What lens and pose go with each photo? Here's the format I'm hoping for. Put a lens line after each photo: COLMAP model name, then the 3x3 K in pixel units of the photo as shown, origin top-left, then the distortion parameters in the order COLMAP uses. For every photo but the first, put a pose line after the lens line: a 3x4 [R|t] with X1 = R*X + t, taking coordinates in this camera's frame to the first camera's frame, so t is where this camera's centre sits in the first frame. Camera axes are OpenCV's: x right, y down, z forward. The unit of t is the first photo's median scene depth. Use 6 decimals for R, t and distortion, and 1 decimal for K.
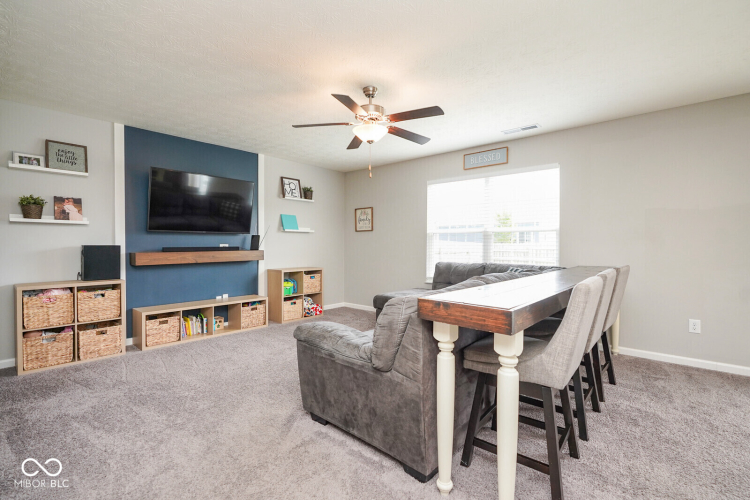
lens RADIAL K [[348.6, 0, 371.2], [0, 348.6, 247.6], [0, 0, 1]] dist [-0.000383, -0.000048]
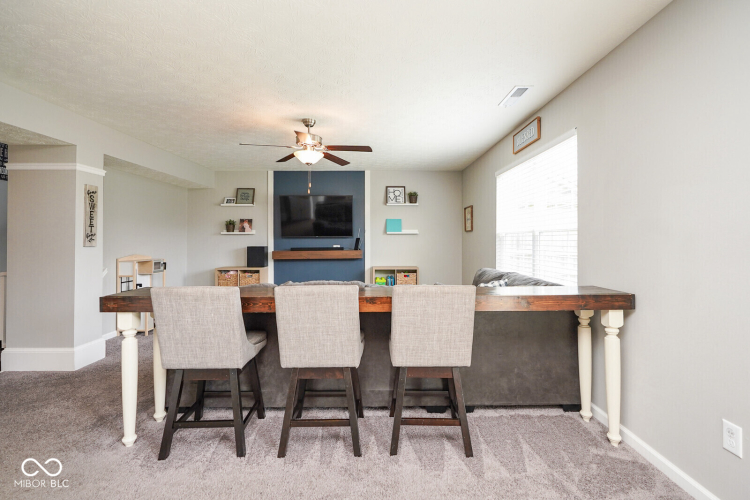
lens RADIAL K [[348.6, 0, 373.1], [0, 348.6, 246.2], [0, 0, 1]] dist [-0.000383, -0.000048]
pose [[0.663948, 0.009934, -0.747713, 0.646054], [-0.002231, 0.999934, 0.011304, -0.021356], [0.747776, -0.005838, 0.663926, 0.229218]]
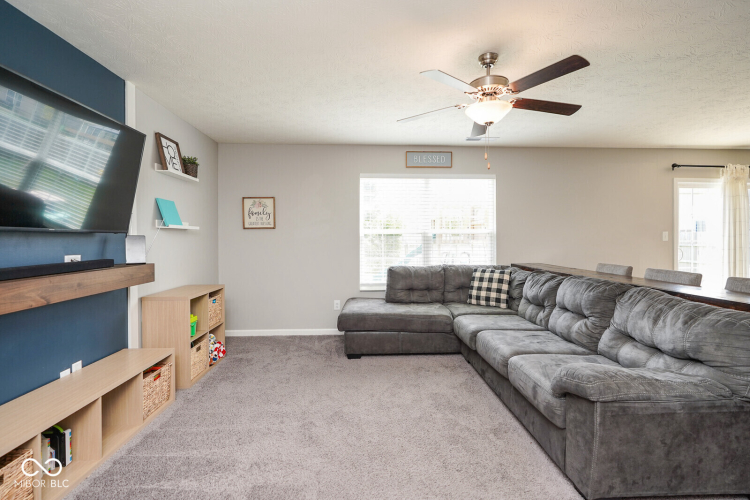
lens RADIAL K [[348.6, 0, 377.9], [0, 348.6, 244.2], [0, 0, 1]] dist [-0.000383, -0.000048]
pose [[0.704657, -0.015971, 0.709369, -0.461914], [0.010578, 0.999872, 0.012004, -0.026306], [-0.709470, -0.000955, 0.704735, 0.383827]]
